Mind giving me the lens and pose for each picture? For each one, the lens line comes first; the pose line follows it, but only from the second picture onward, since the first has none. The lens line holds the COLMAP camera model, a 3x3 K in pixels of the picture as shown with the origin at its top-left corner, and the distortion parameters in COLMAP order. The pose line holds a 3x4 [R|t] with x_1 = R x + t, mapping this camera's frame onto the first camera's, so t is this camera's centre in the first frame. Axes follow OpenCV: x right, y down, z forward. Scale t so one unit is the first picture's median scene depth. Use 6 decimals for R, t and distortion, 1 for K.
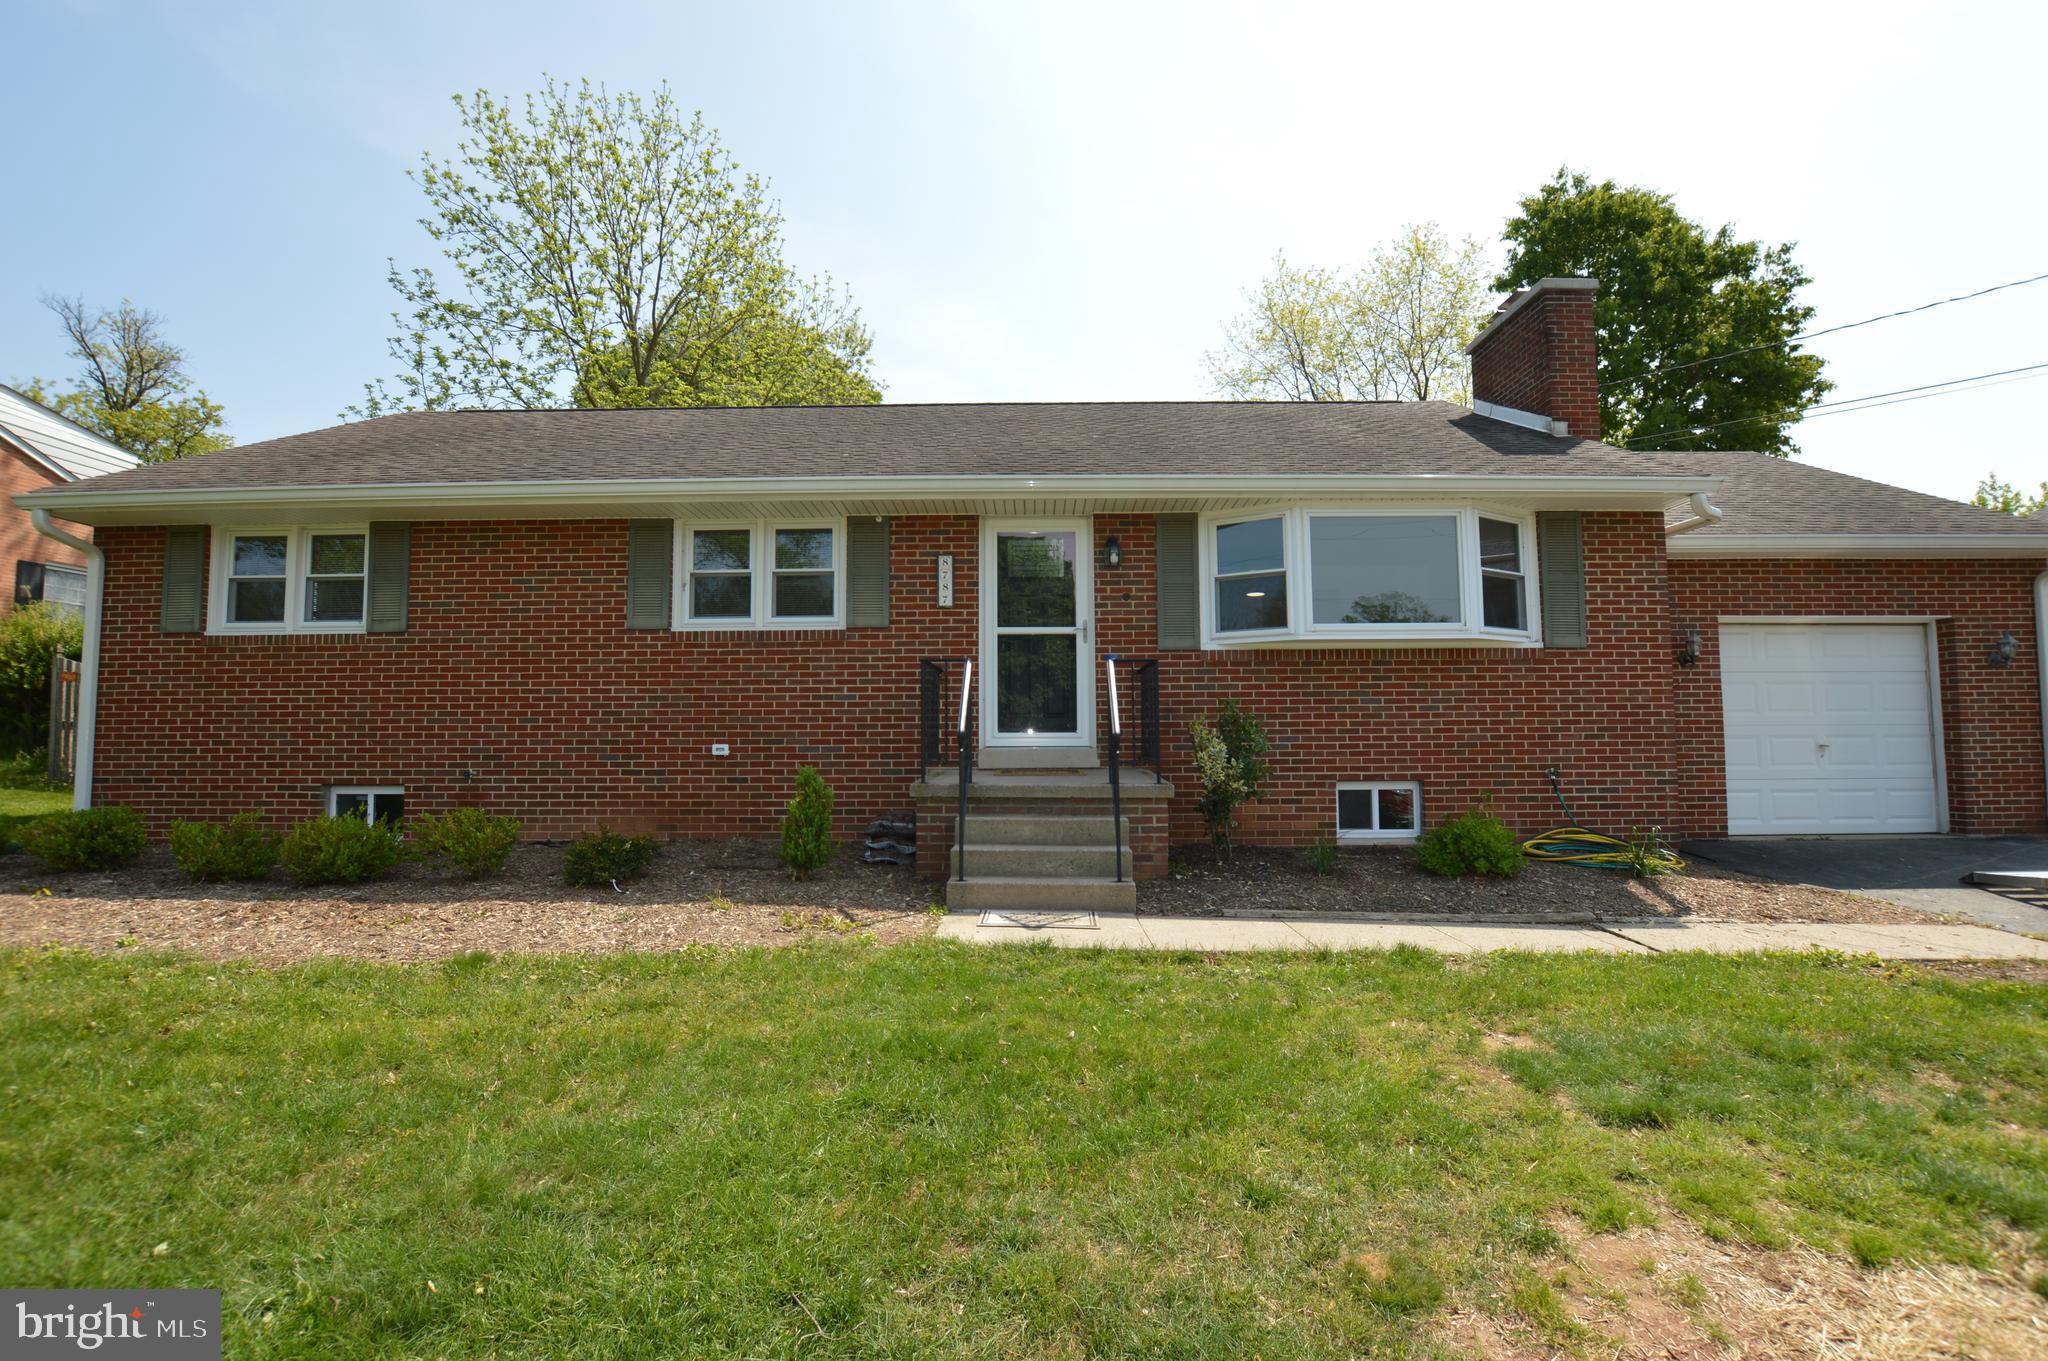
lens RADIAL K [[912.9, 0, 1030.1], [0, 912.9, 685.2], [0, 0, 1]] dist [-0.031784, 0.002258]
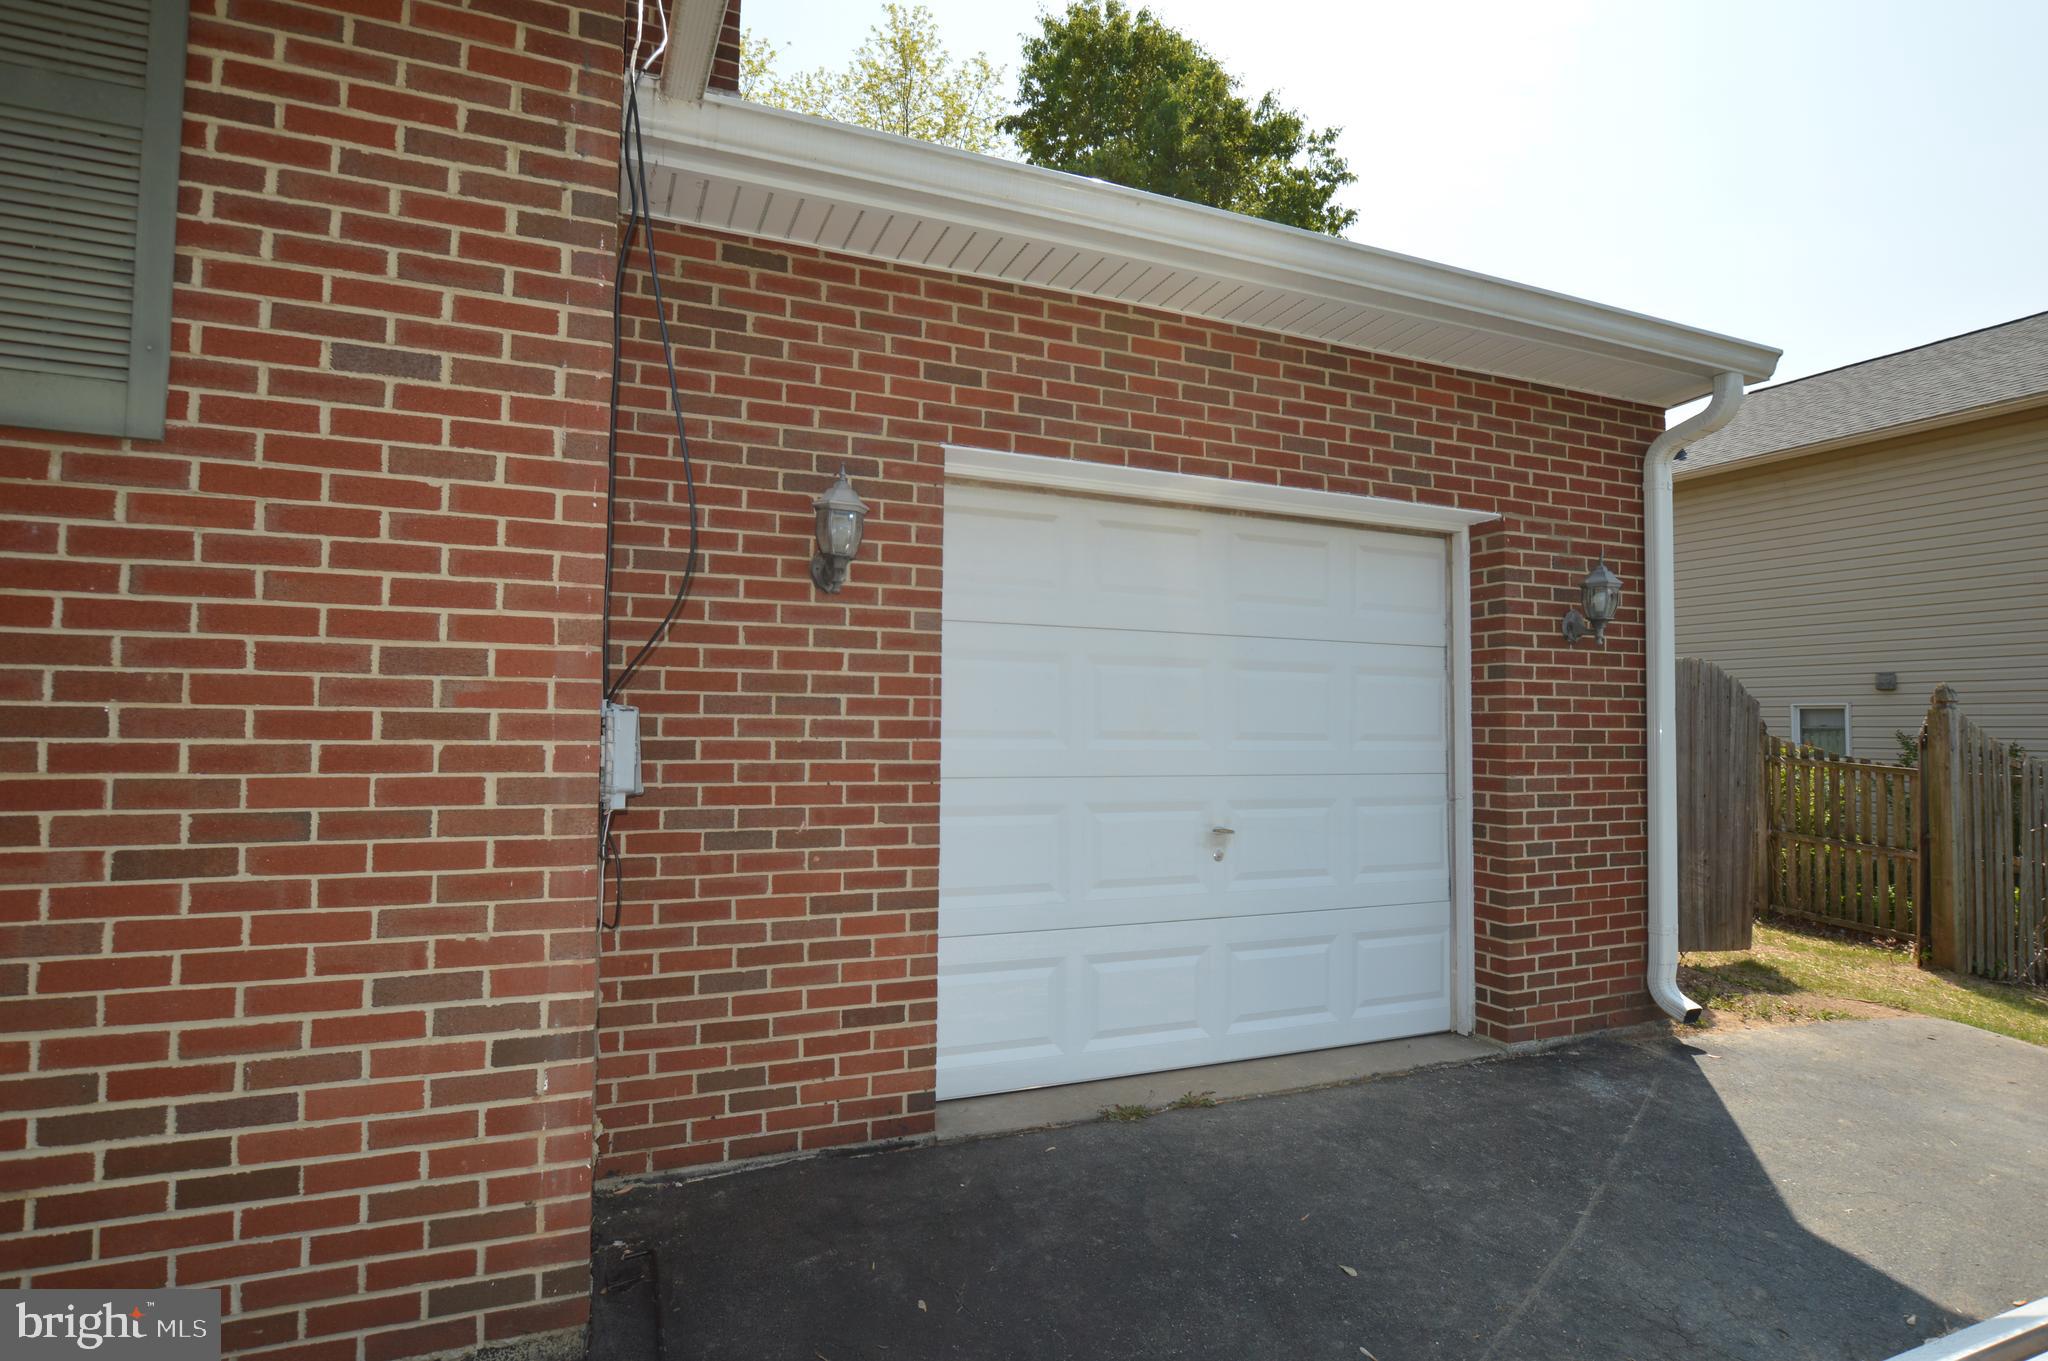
lens RADIAL K [[1074.1, 0, 1024.1], [0, 1074.1, 683.6], [0, 0, 1]] dist [-0.031938, 0.001172]
pose [[0.914516, 0.031082, 0.403355, 0.699337], [-0.037580, 0.999260, 0.008201, 0.005563], [-0.402801, -0.022657, 0.915007, 0.689119]]
